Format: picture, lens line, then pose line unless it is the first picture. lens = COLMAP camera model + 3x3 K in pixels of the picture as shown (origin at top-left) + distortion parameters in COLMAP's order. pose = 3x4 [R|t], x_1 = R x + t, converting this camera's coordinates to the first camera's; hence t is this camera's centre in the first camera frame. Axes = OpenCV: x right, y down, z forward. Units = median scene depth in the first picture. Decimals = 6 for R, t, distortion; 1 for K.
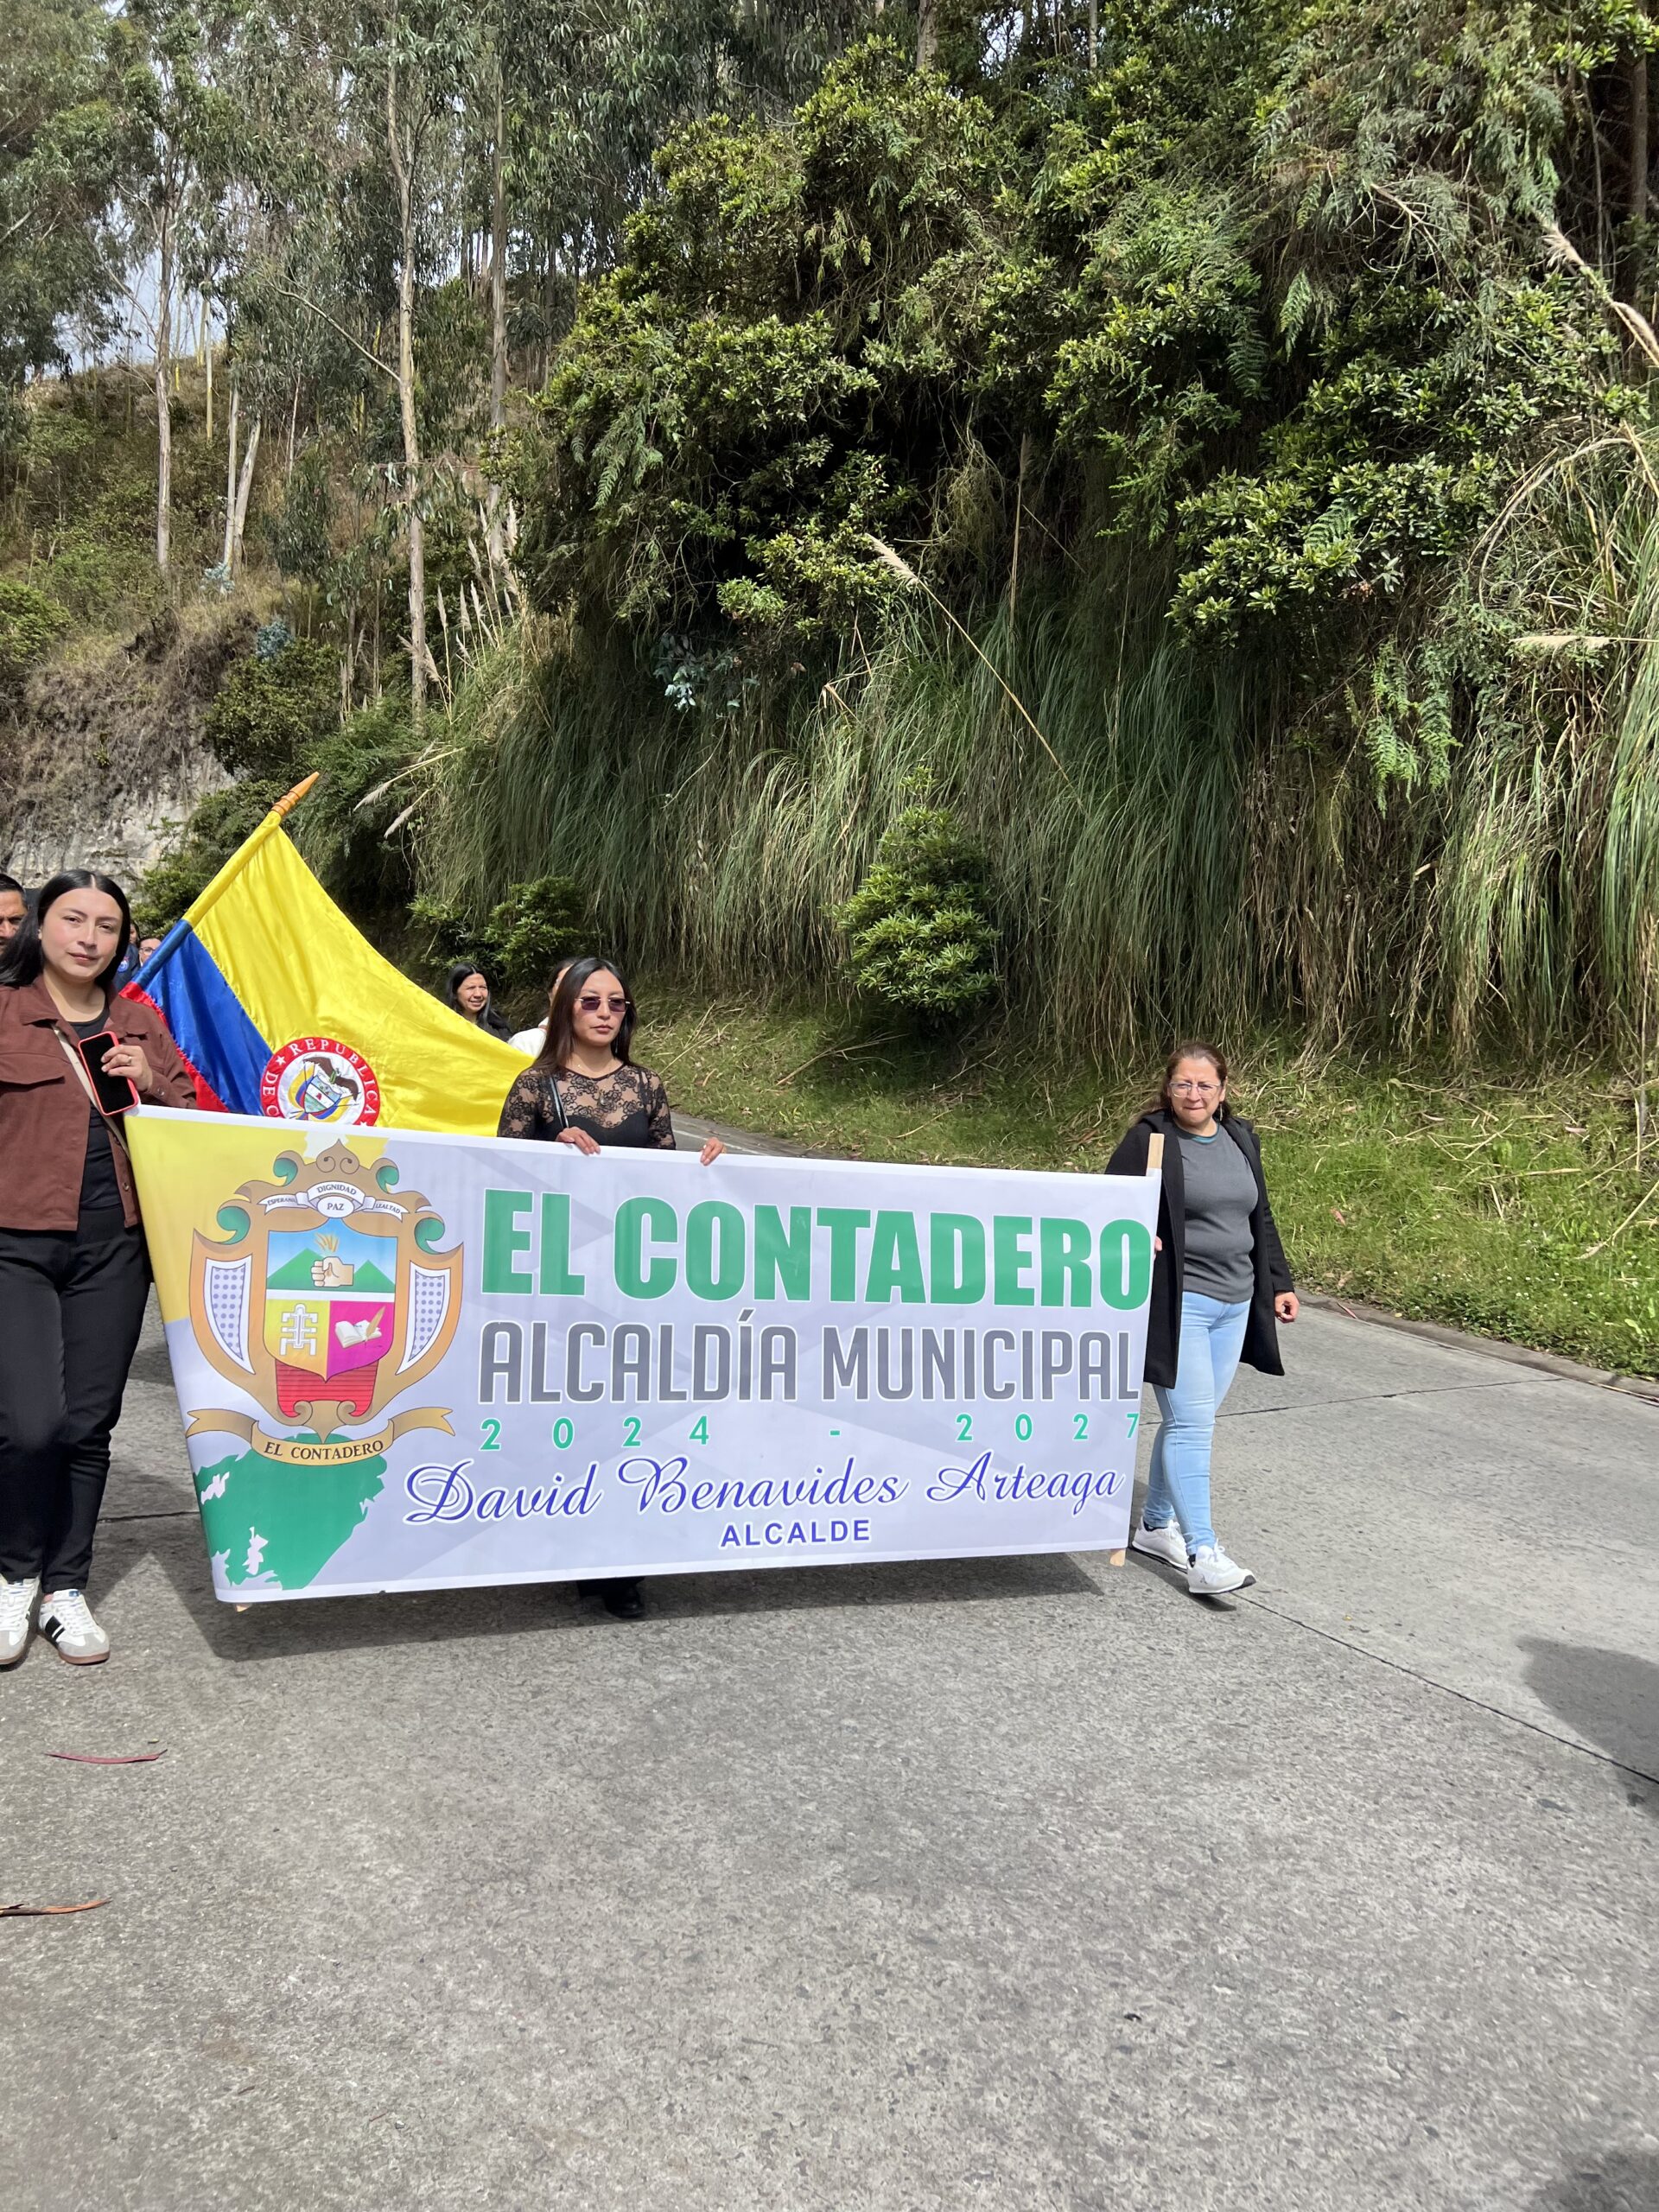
lens RADIAL K [[1517.0, 0, 829.5], [0, 1517.0, 1106.0], [0, 0, 1]] dist [0.003029, 0.001706]
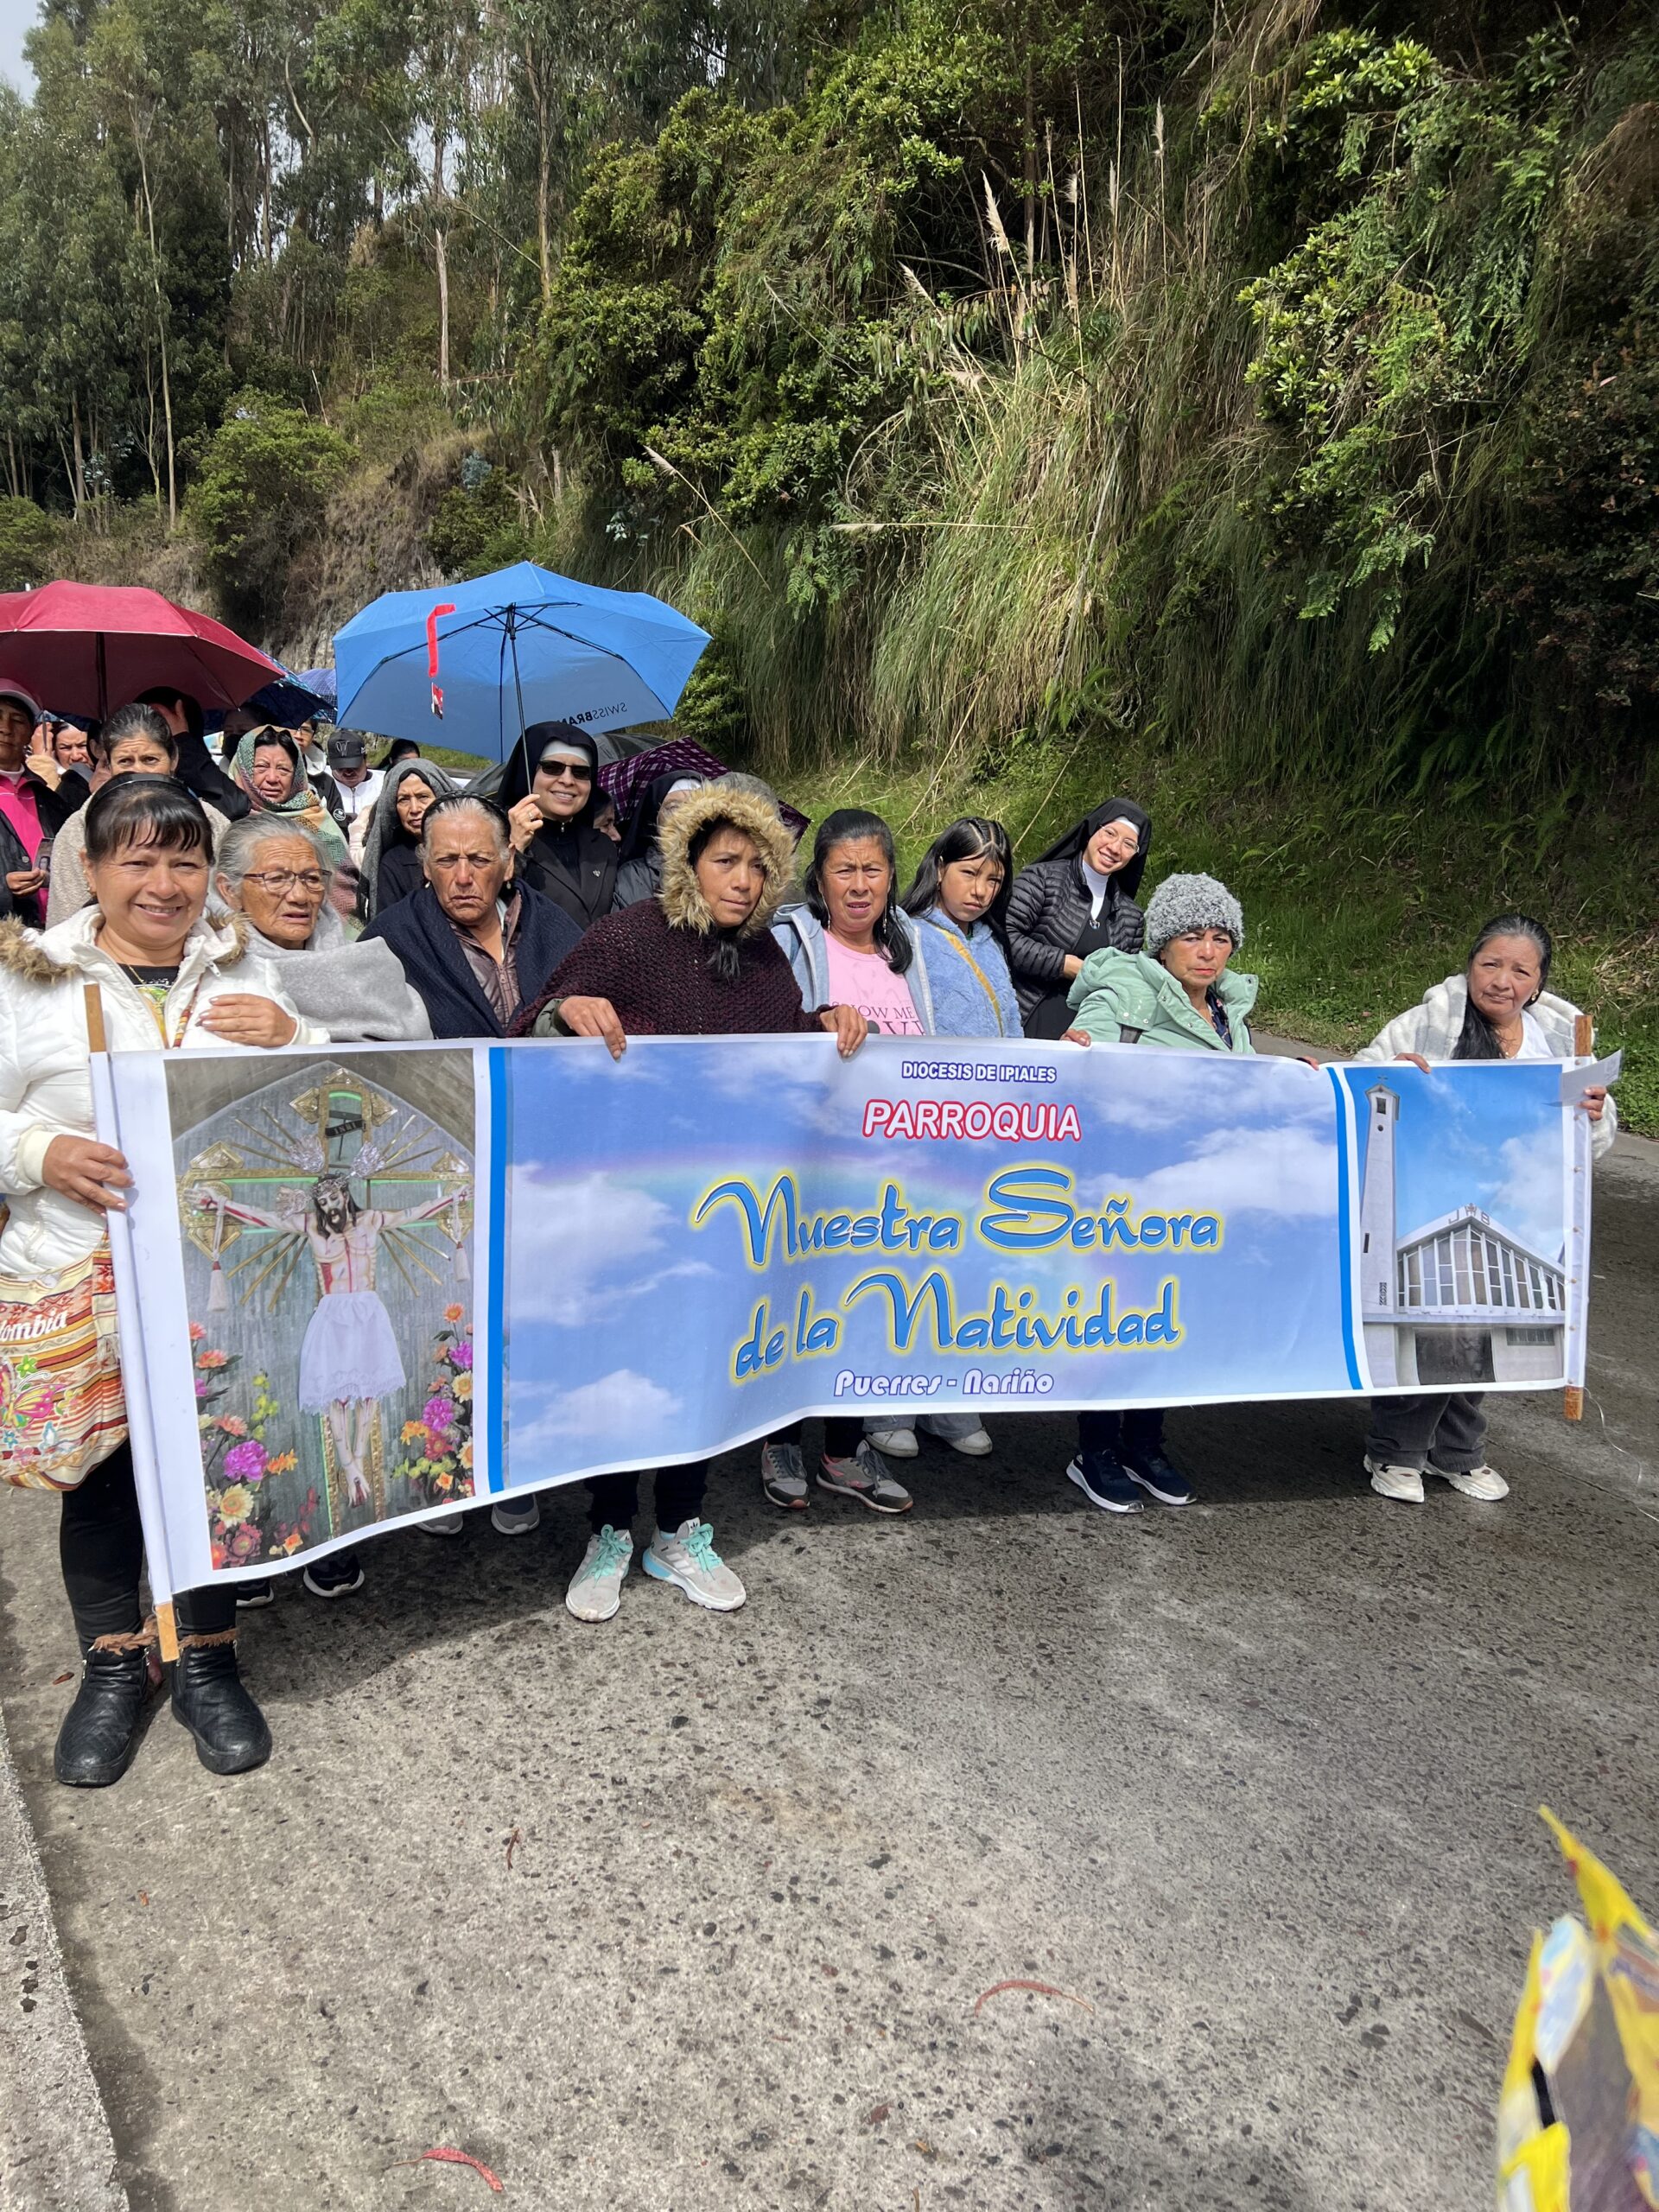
lens RADIAL K [[1687.2, 0, 826.5], [0, 1687.2, 1109.9], [0, 0, 1]] dist [0.013641, 0.007174]
pose [[0.958032, 0.053809, -0.281567, 0.372996], [-0.017955, 0.991560, 0.128400, 0.051298], [0.286100, -0.117955, 0.950912, -0.383528]]
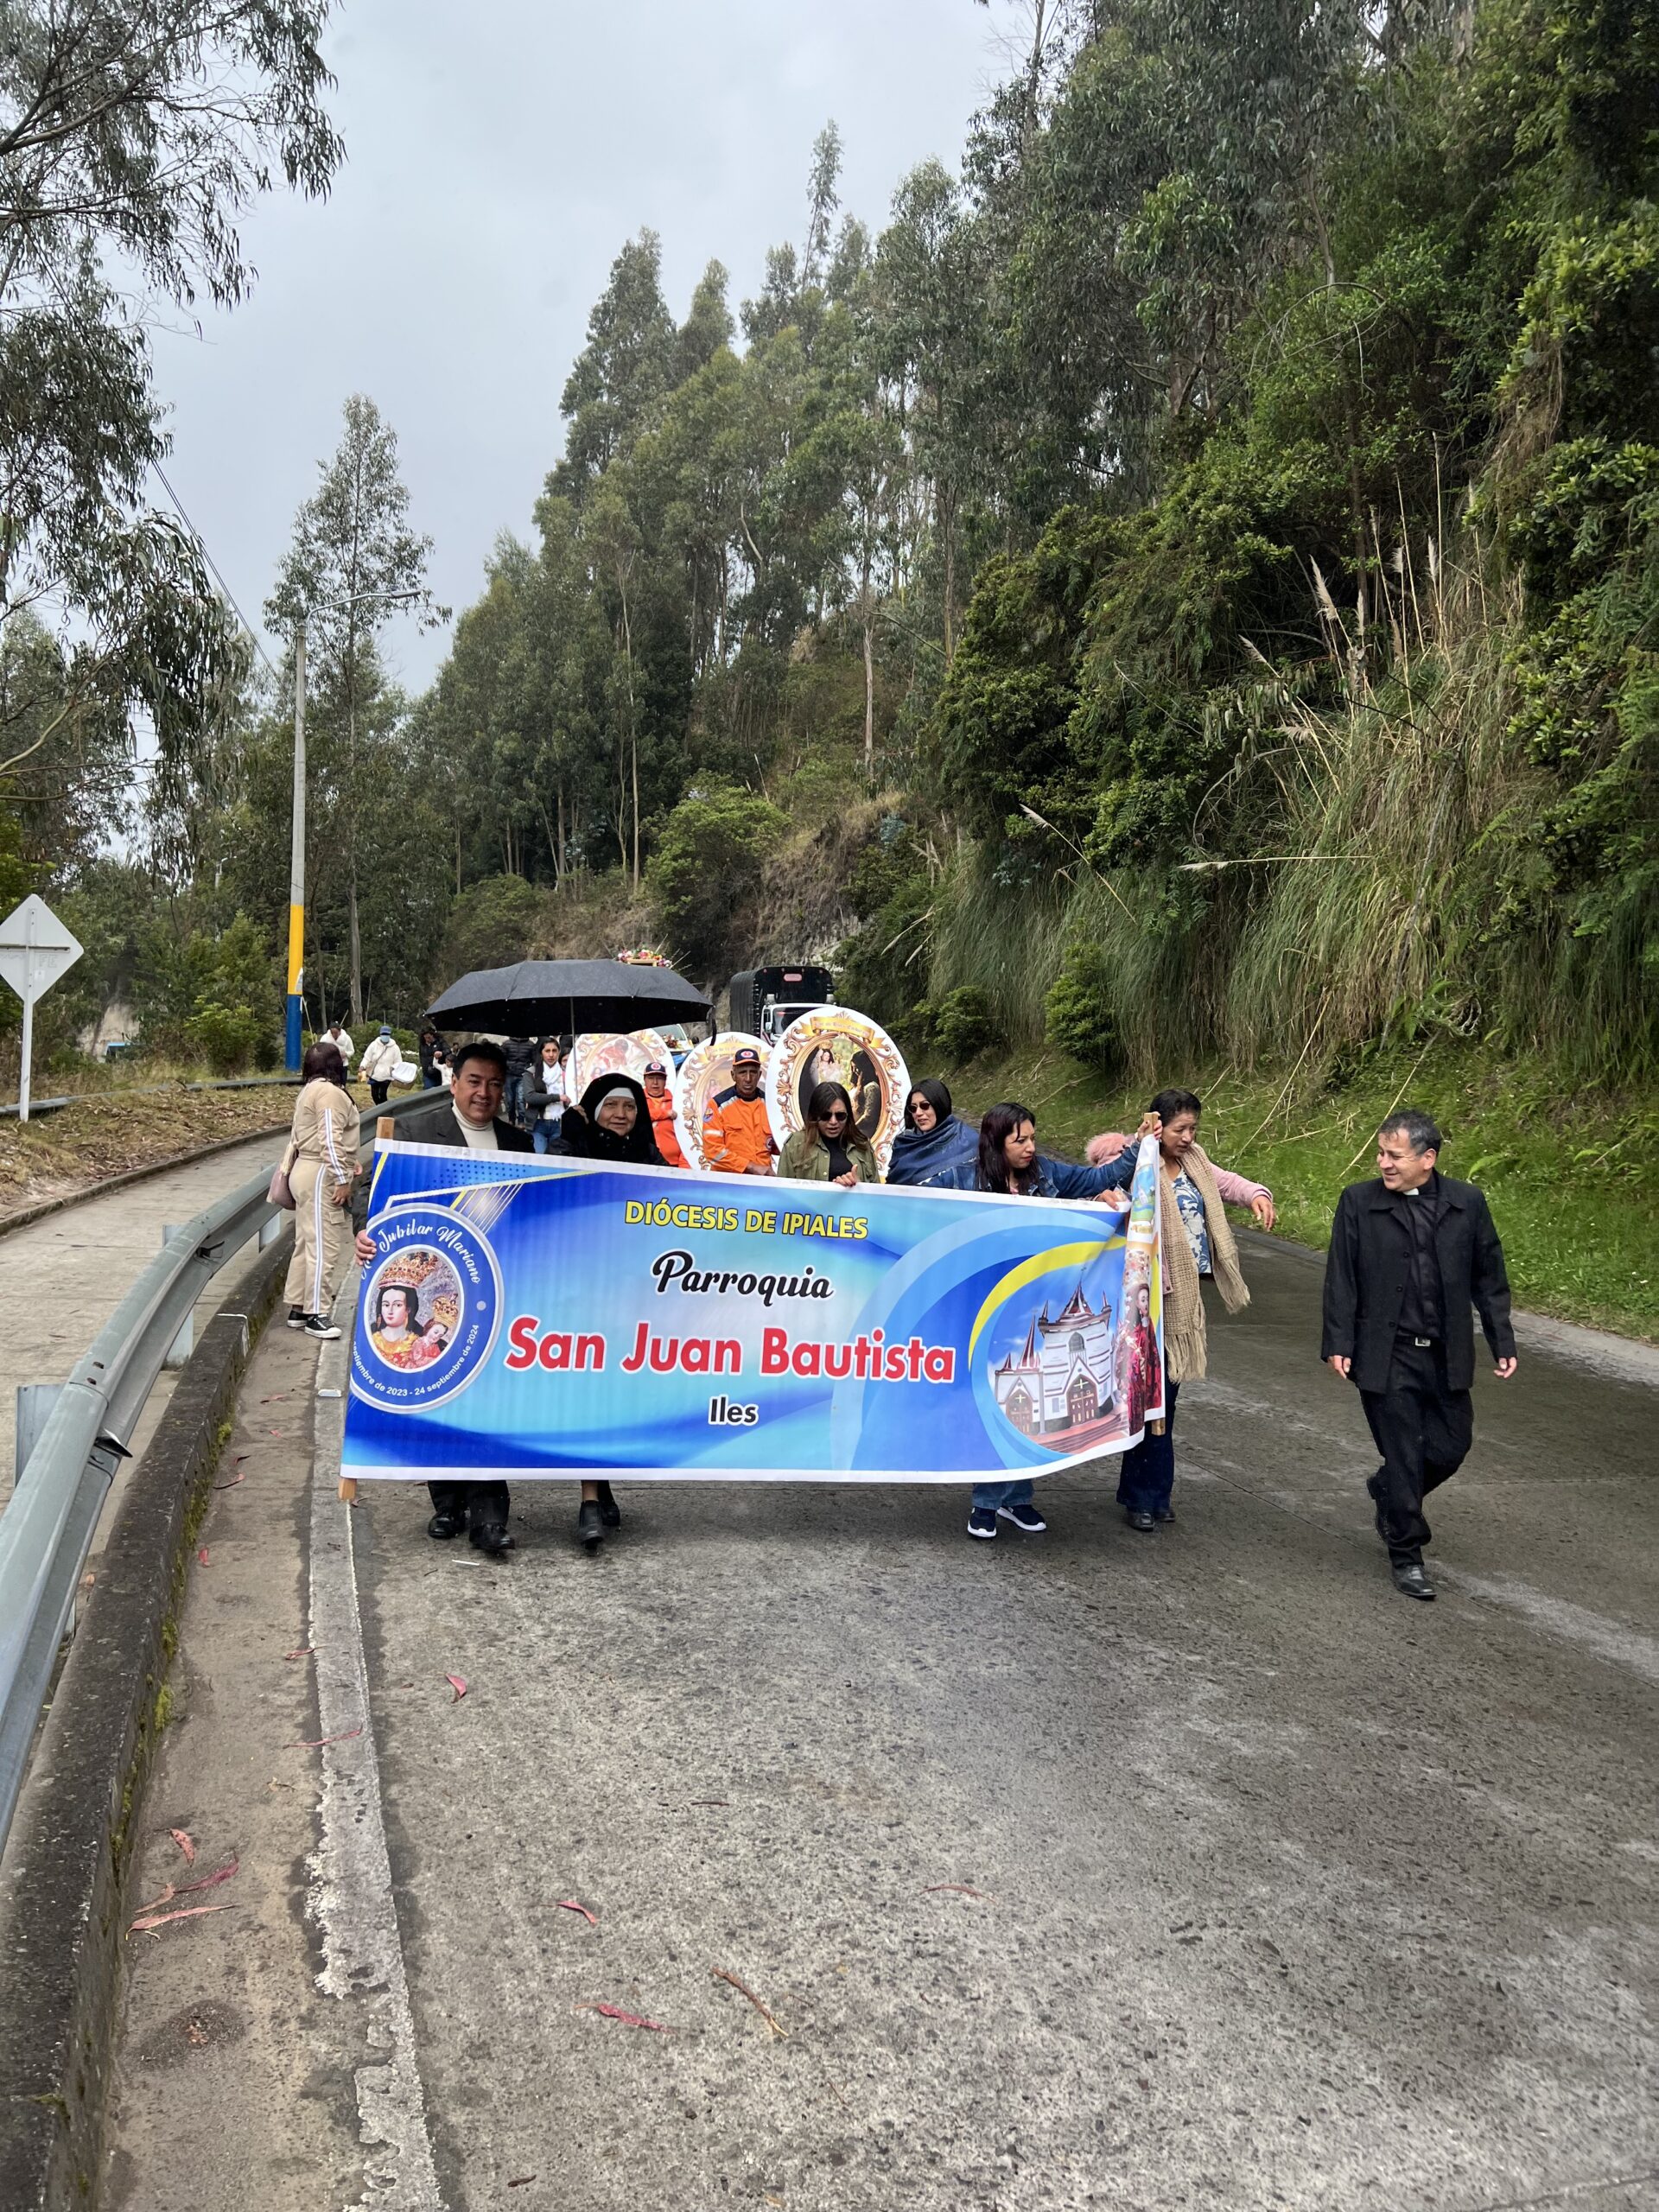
lens RADIAL K [[1700.3, 0, 849.0], [0, 1700.3, 1096.4], [0, 0, 1]] dist [0.053979, -0.041477]
pose [[0.862828, -0.027983, -0.504722, 0.426272], [-0.003428, 0.998120, -0.061198, 0.053763], [0.505486, 0.054533, 0.861110, -0.429161]]
